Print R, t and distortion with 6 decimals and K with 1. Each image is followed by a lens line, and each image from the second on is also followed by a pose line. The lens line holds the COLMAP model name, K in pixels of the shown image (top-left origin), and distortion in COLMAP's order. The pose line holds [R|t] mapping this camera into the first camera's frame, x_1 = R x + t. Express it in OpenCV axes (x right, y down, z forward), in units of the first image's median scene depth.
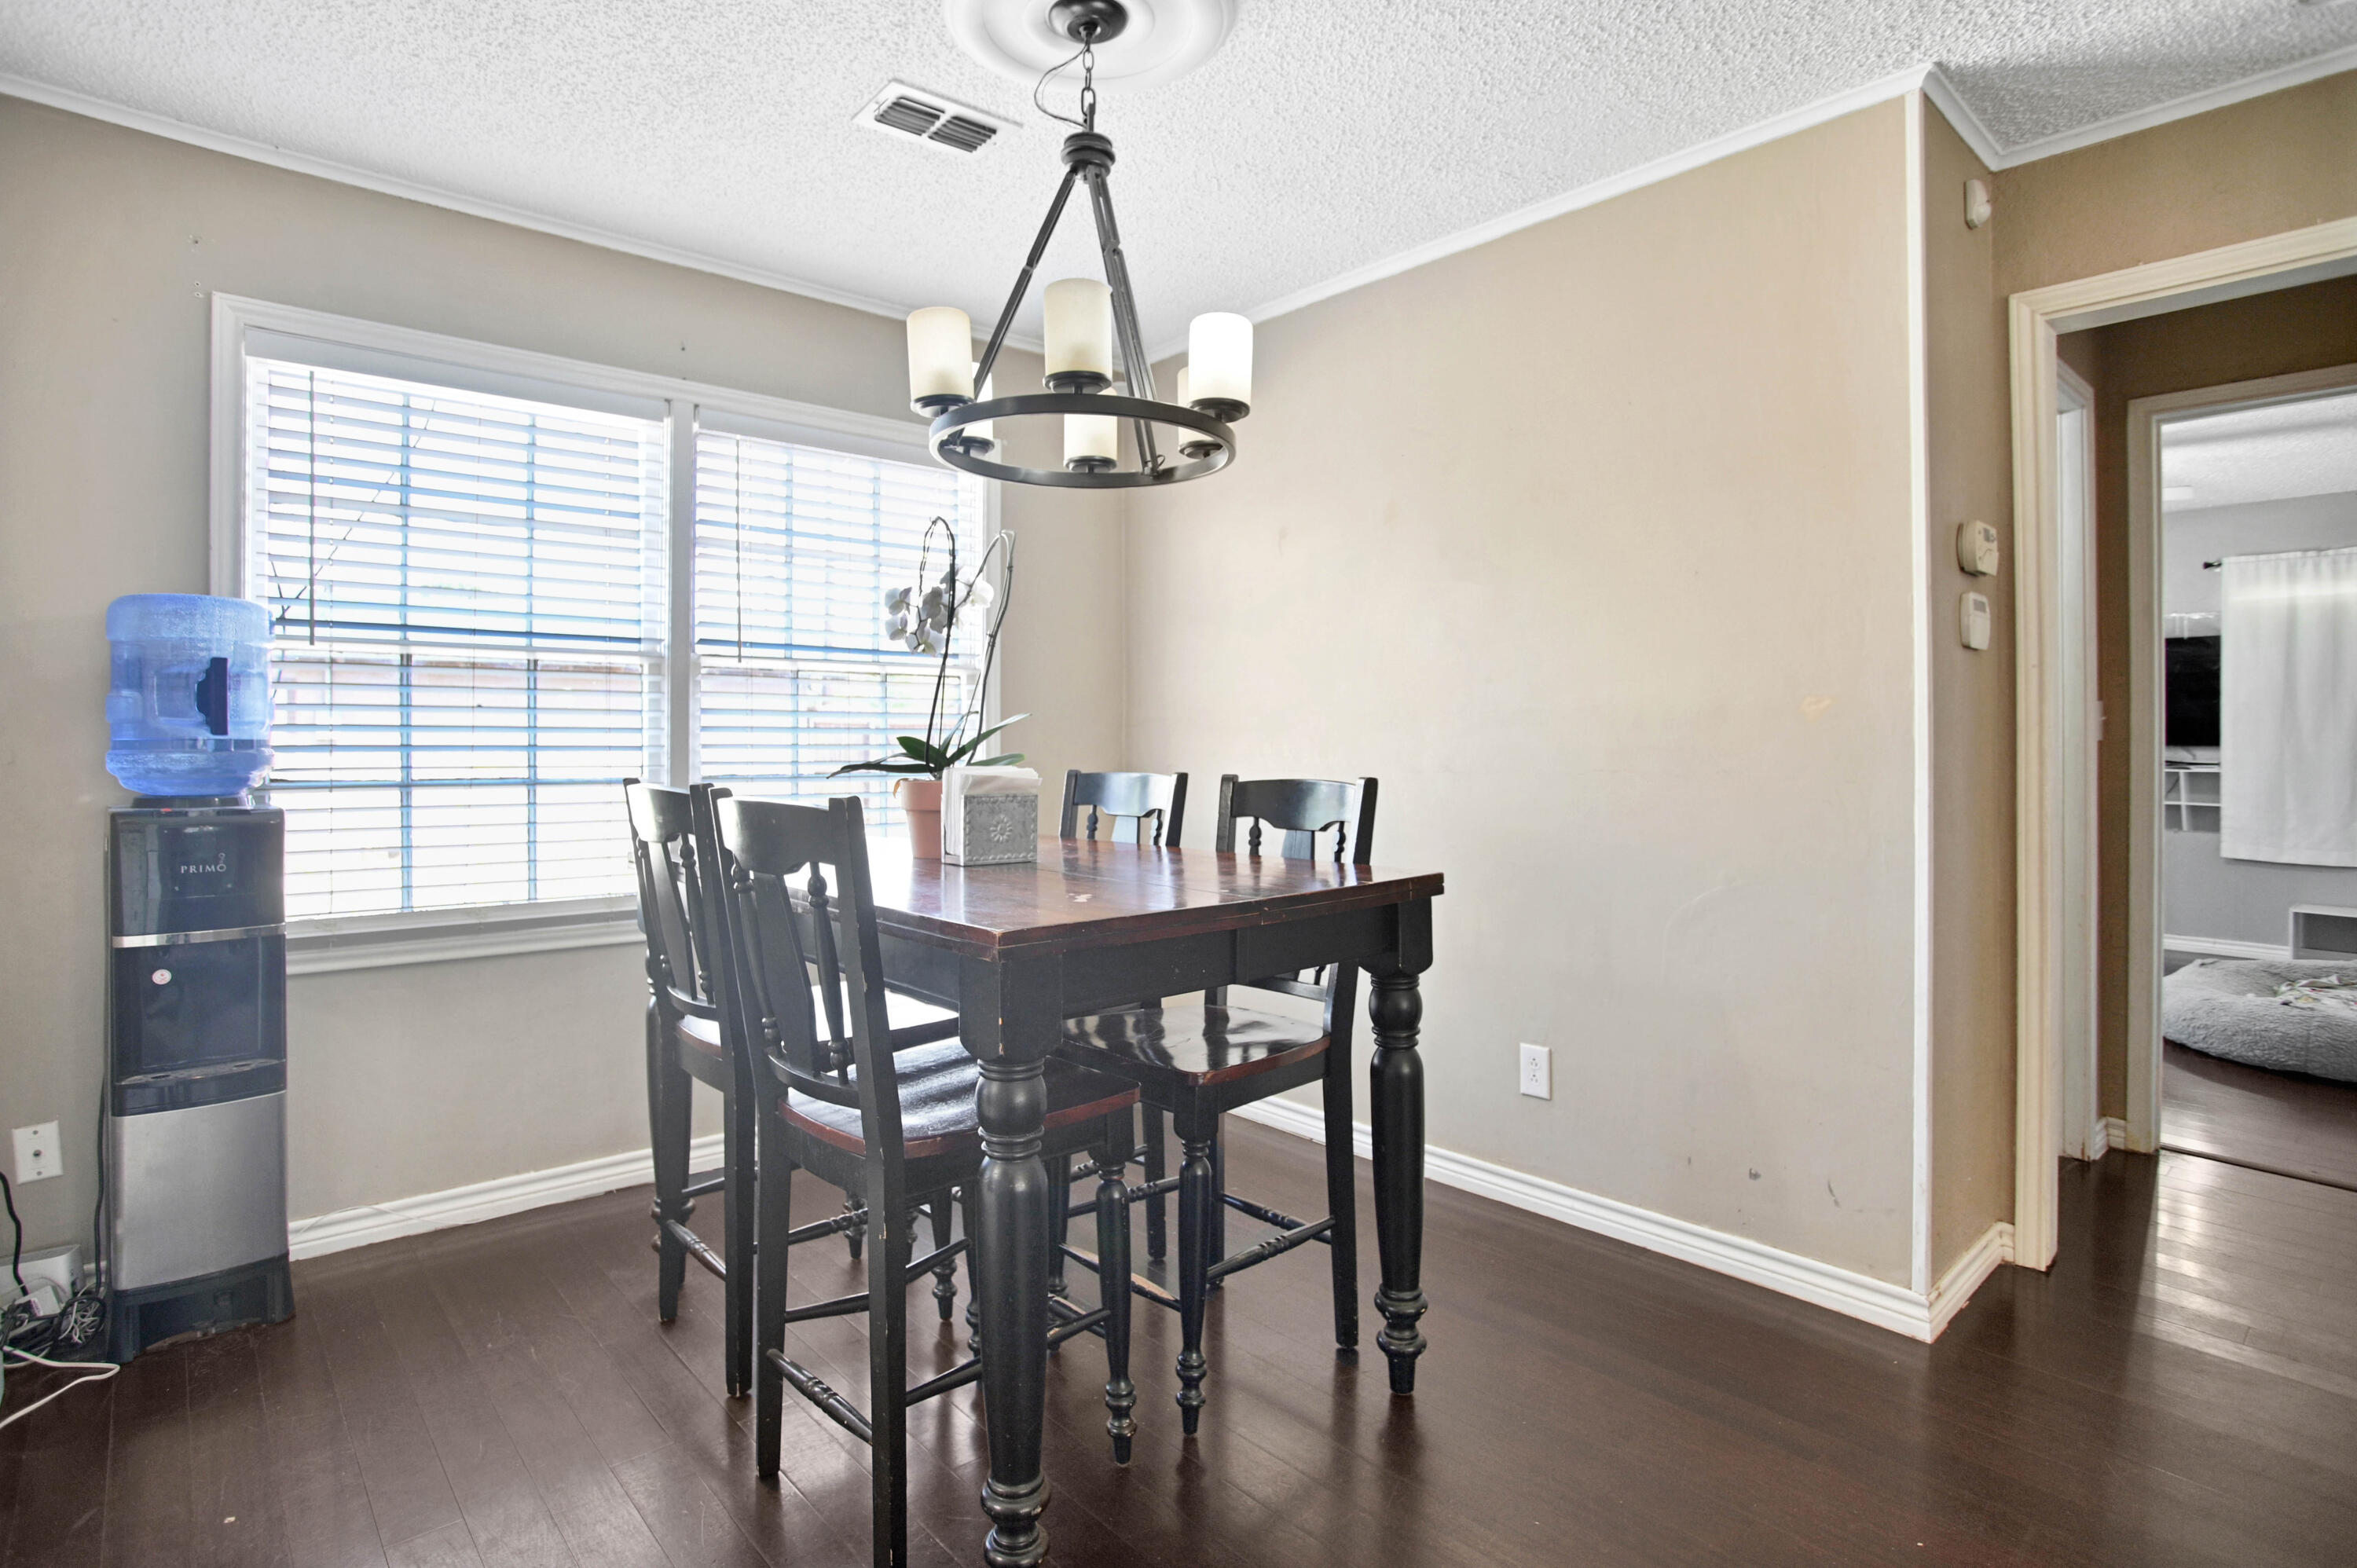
lens RADIAL K [[1194.2, 0, 1146.7], [0, 1194.2, 743.4], [0, 0, 1]] dist [-0.070641, 0.025878]
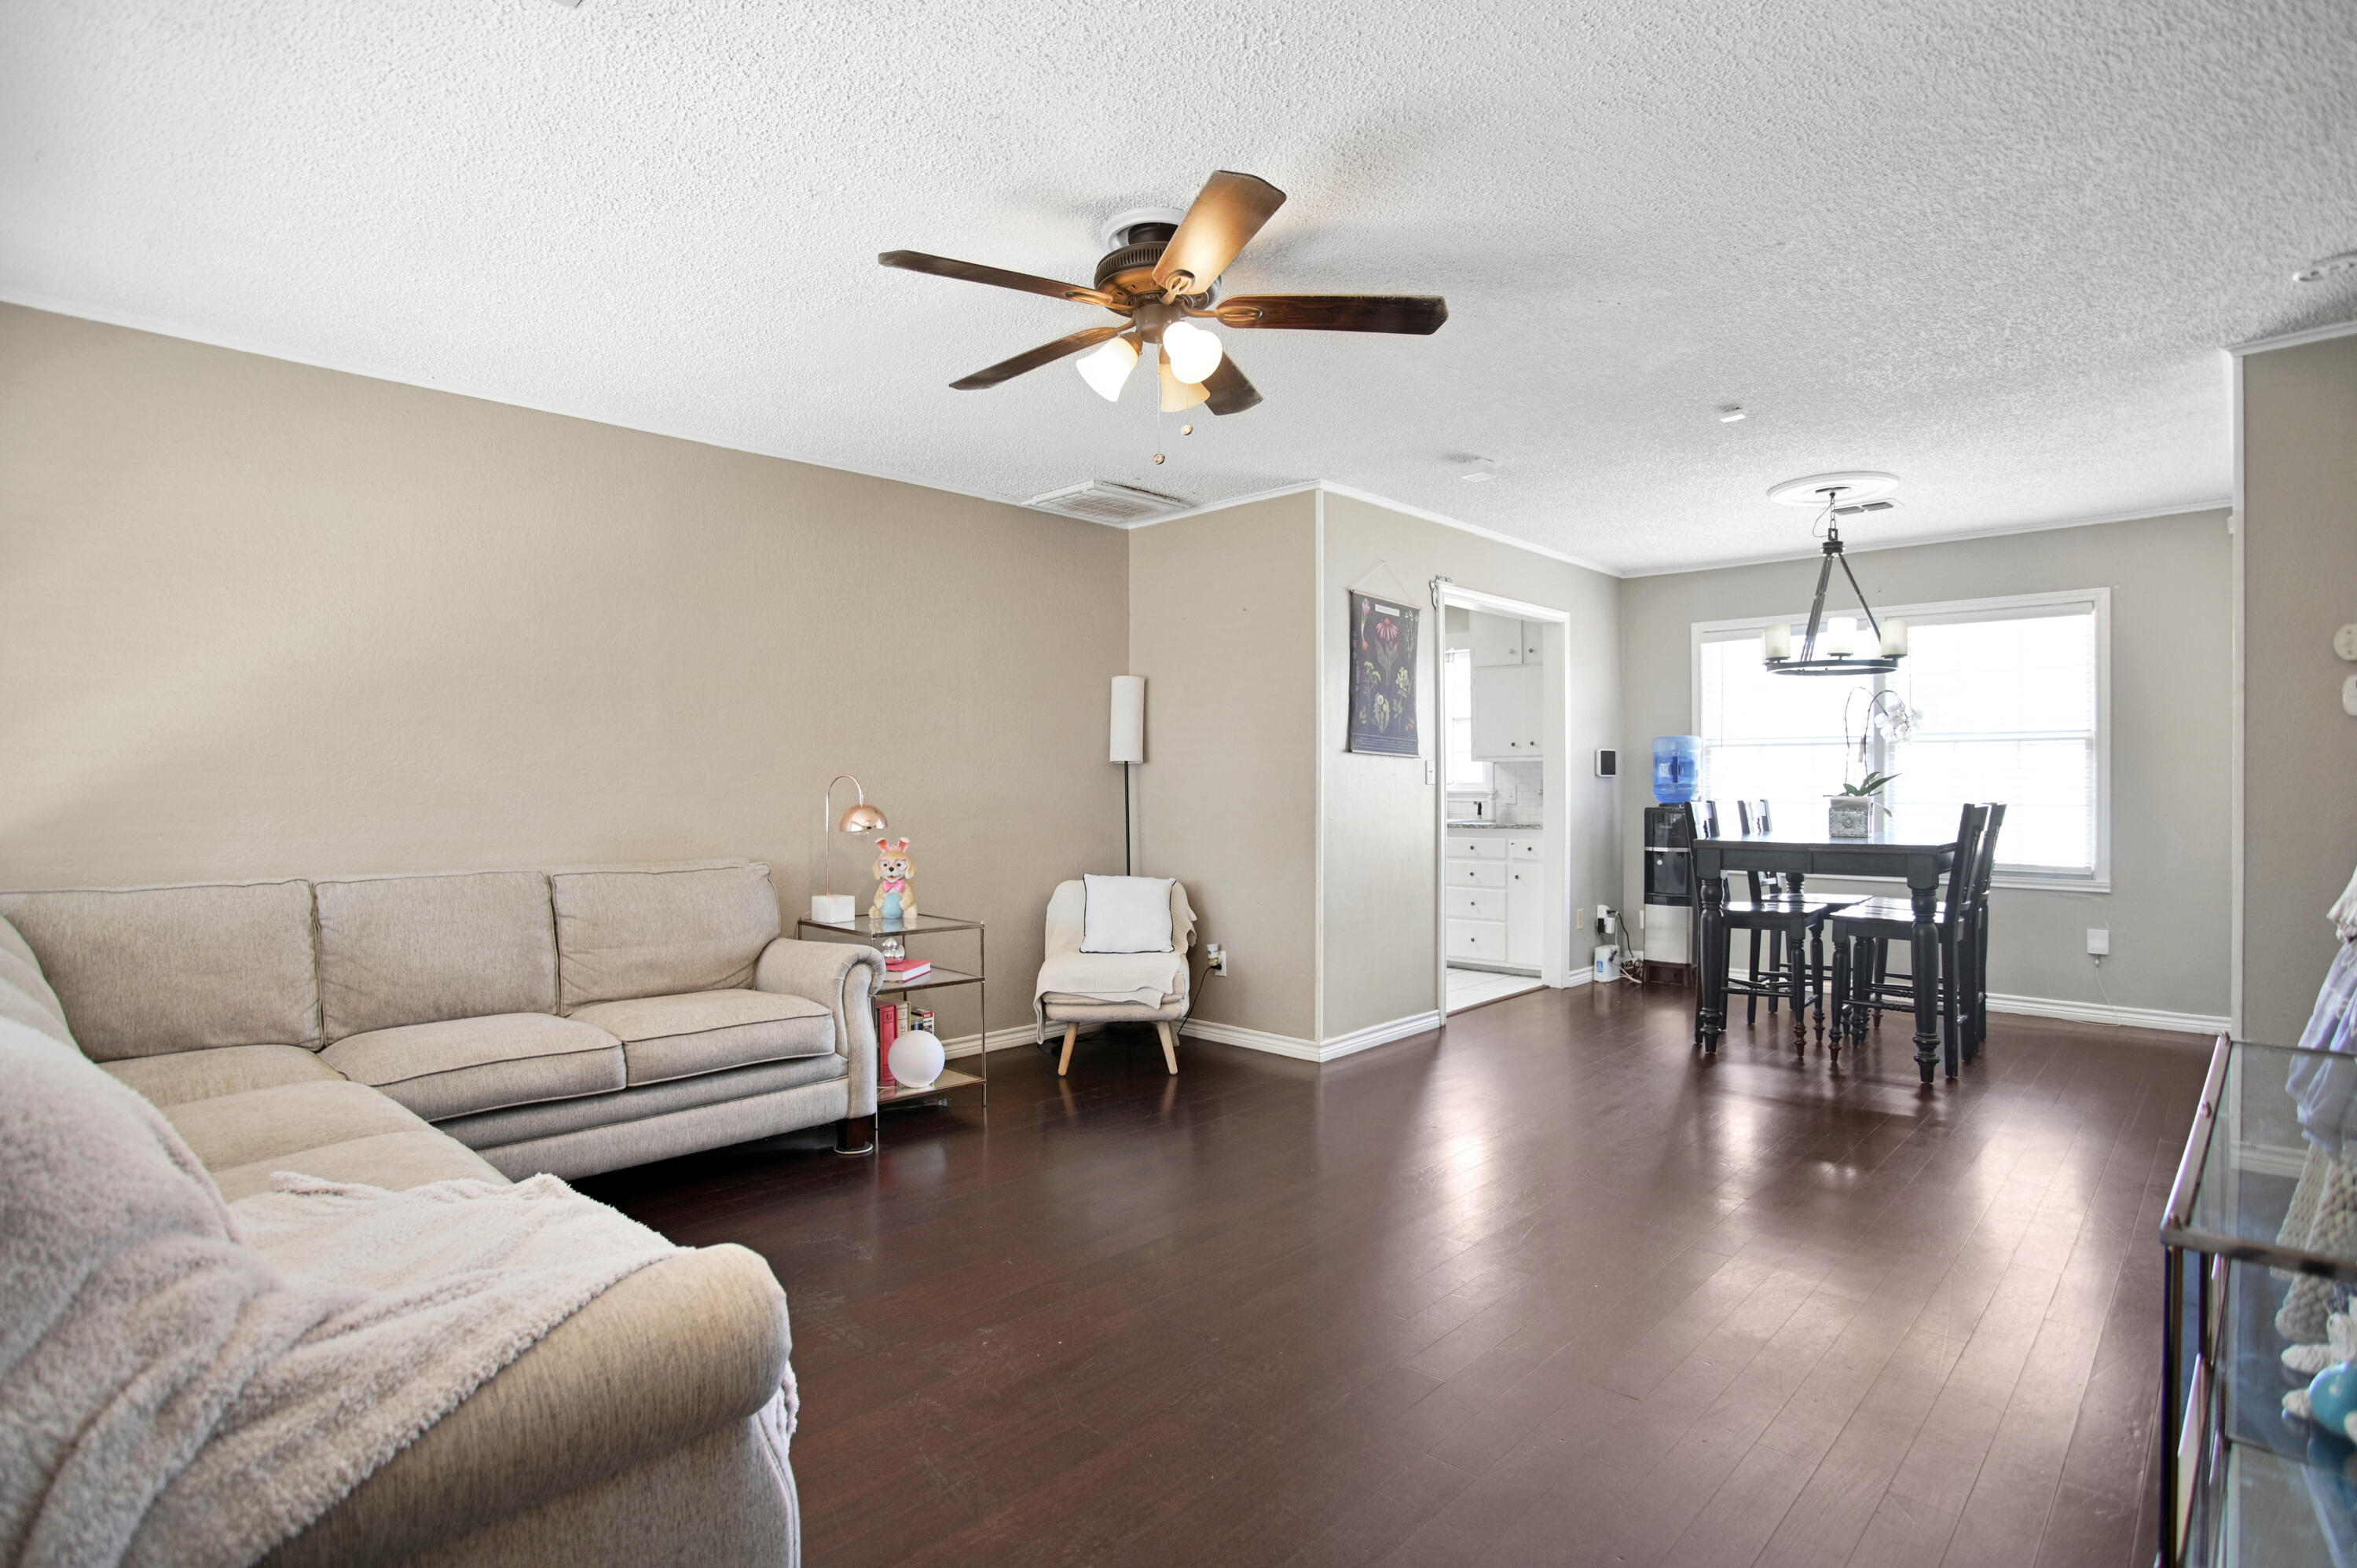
lens RADIAL K [[1187.2, 0, 1140.4], [0, 1187.2, 750.0], [0, 0, 1]] dist [-0.065743, -0.000495]
pose [[0.067314, -0.029215, -0.997304, 2.067232], [-0.002225, 0.999564, -0.029431, 0.000757], [0.997729, 0.004200, 0.067219, -0.565957]]
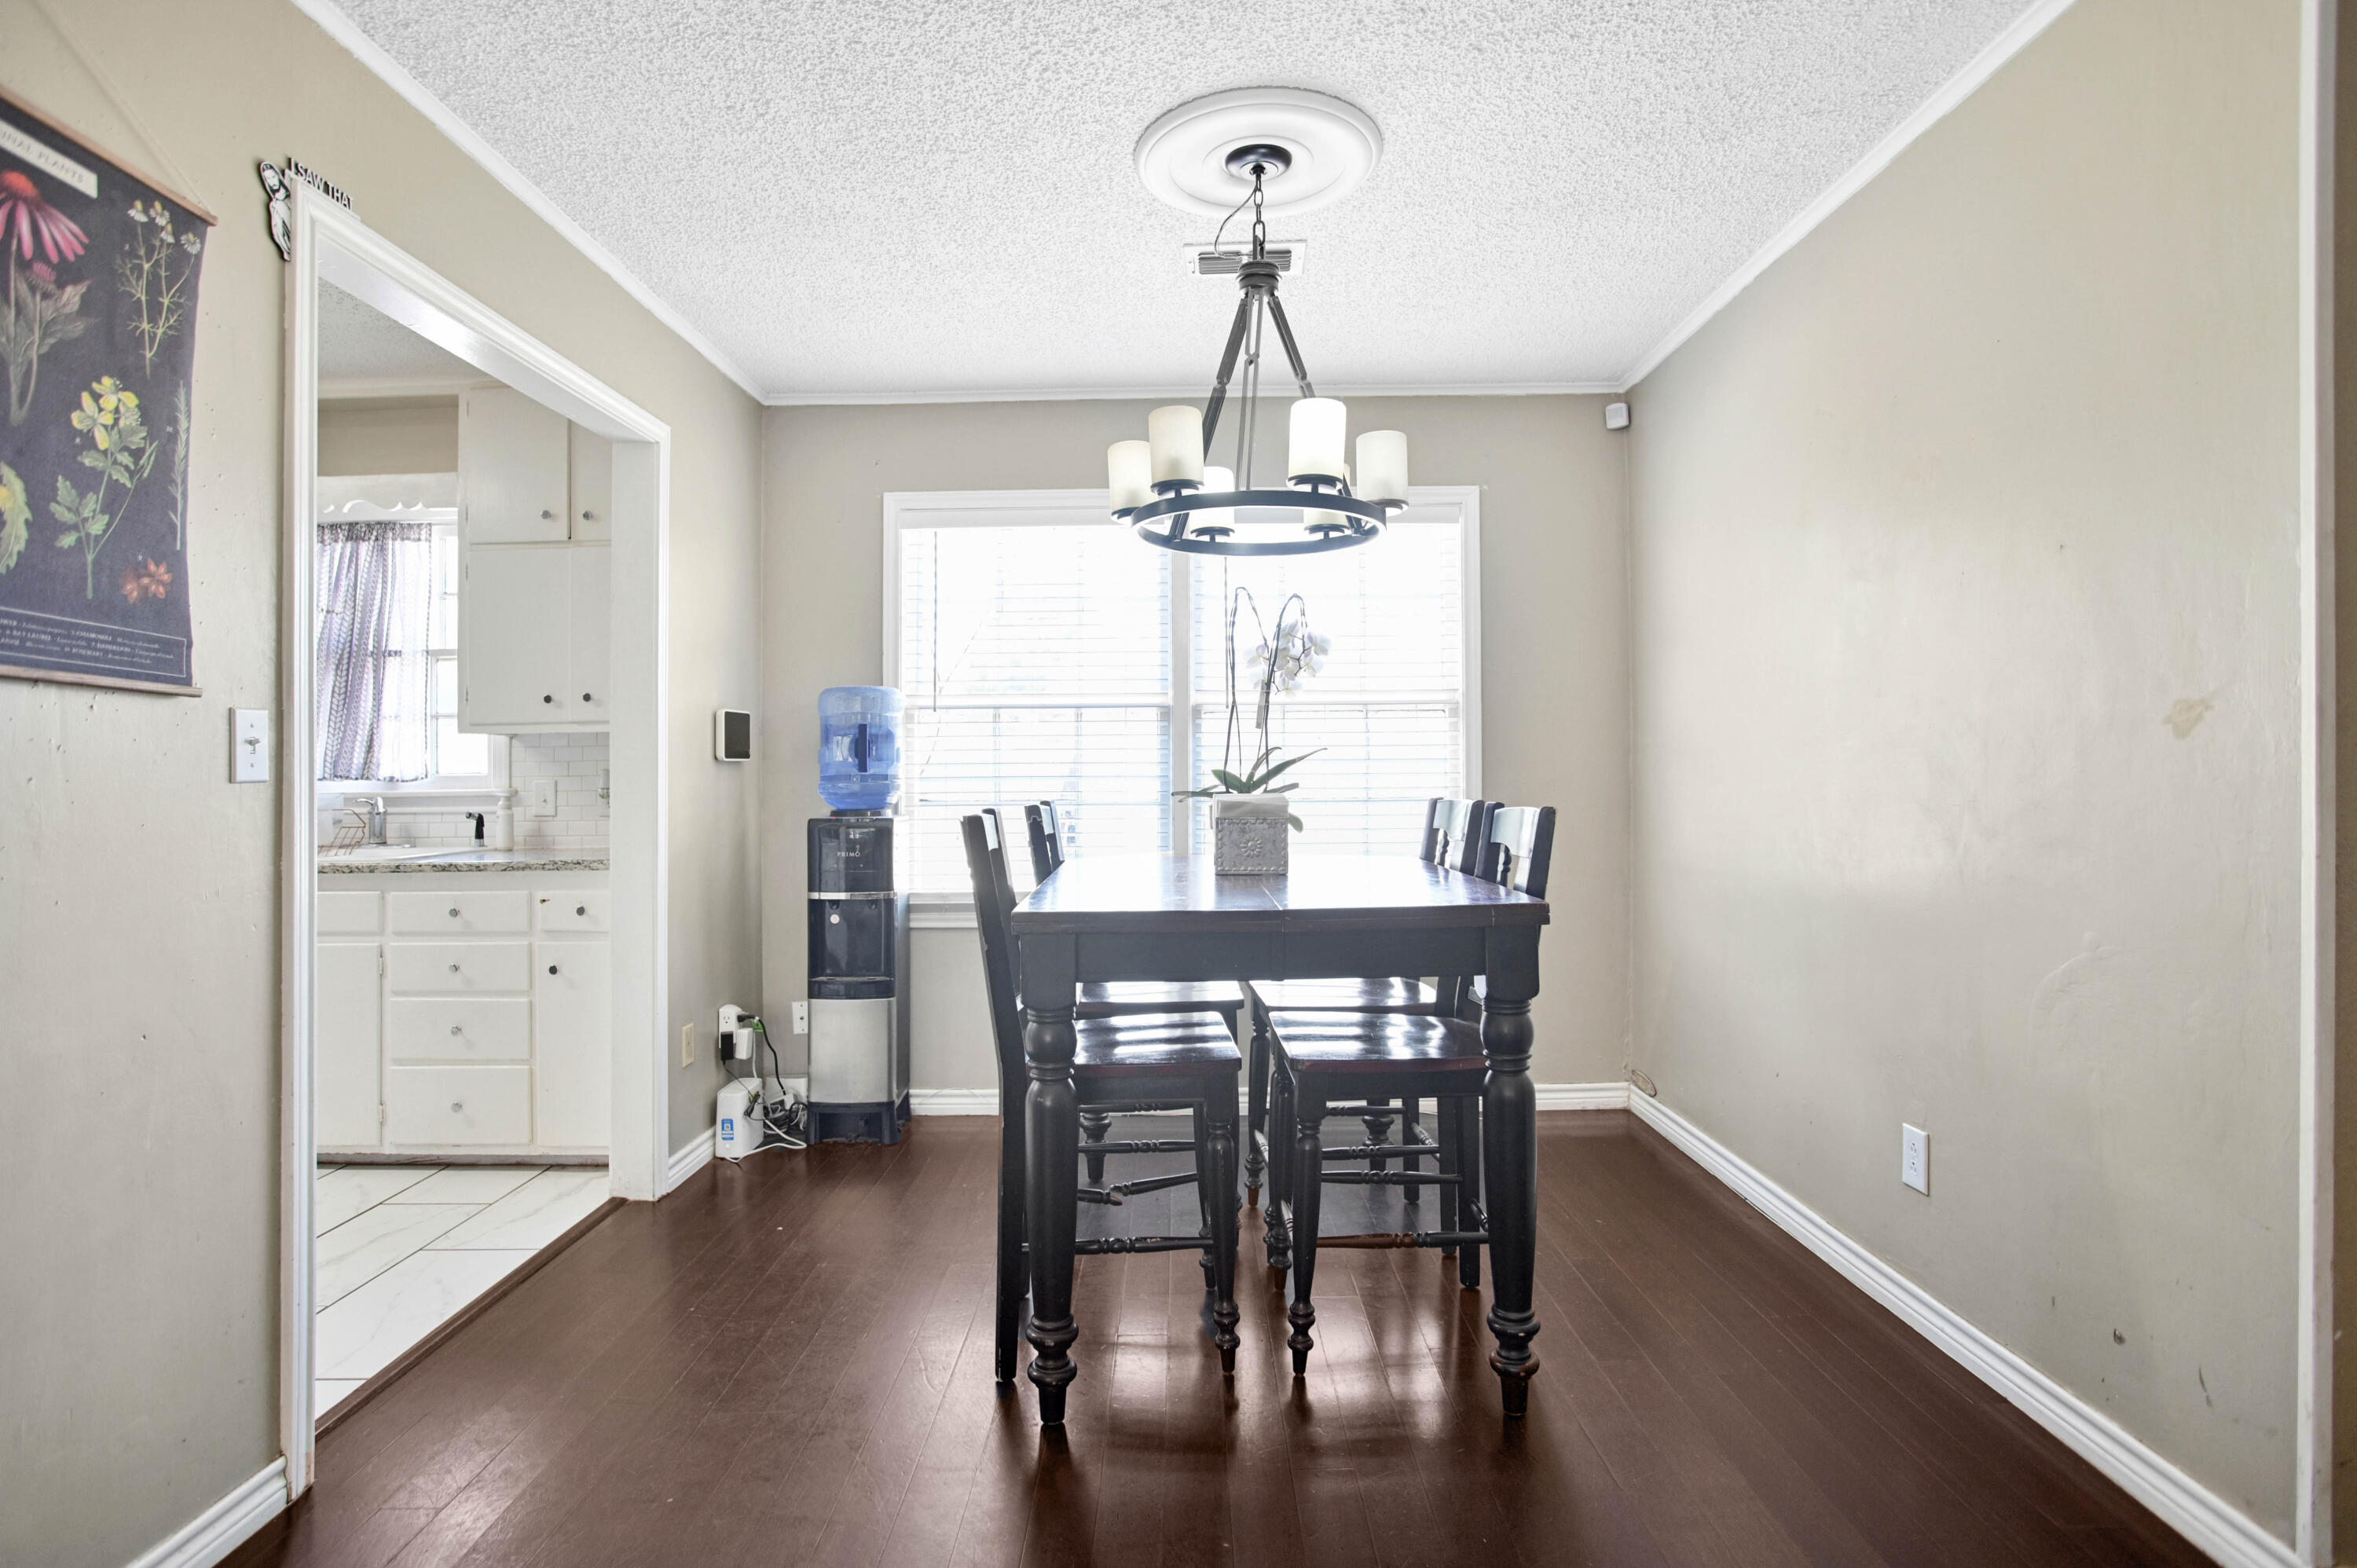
lens RADIAL K [[1180.4, 0, 1166.5], [0, 1180.4, 772.9], [0, 0, 1]] dist [-0.074894, 0.022196]
pose [[0.746517, -0.006663, -0.665333, 0.599375], [0.008954, 0.999960, 0.000032, -0.002207], [0.665306, -0.005981, 0.746547, 0.051647]]
